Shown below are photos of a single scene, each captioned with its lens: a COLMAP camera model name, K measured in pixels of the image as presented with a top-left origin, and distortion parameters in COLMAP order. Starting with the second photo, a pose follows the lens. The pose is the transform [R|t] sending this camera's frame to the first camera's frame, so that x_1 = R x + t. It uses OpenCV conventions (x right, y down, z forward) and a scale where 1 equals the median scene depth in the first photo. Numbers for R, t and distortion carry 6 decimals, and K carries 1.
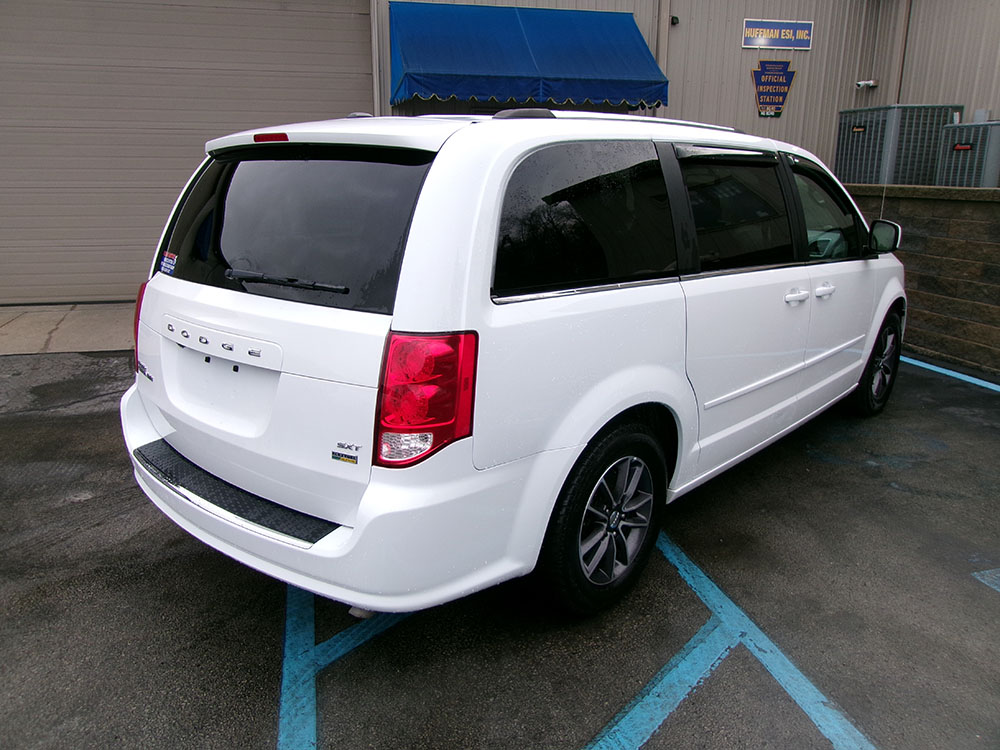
lens RADIAL K [[769.1, 0, 497.2], [0, 769.1, 376.8], [0, 0, 1]] dist [-0.027401, 0.043482]
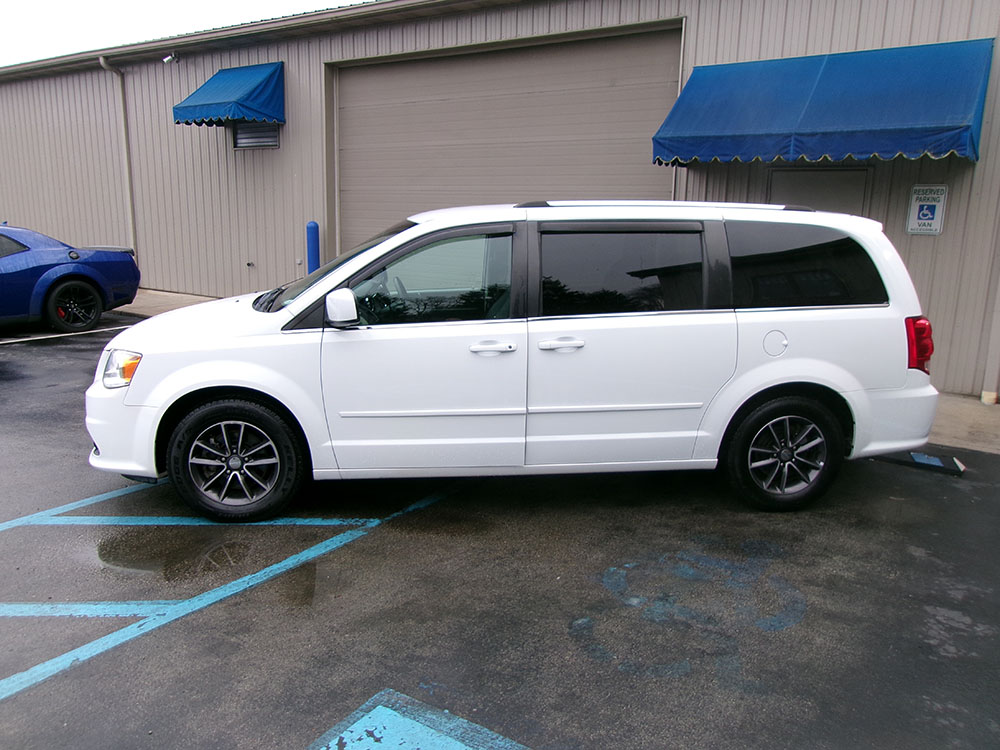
lens RADIAL K [[769.1, 0, 497.2], [0, 769.1, 376.8], [0, 0, 1]] dist [-0.027401, 0.043482]
pose [[0.679575, 0.163685, -0.715112, 0.850217], [-0.209318, 0.977532, 0.024836, -0.099577], [0.703110, 0.132808, 0.698569, 0.272129]]
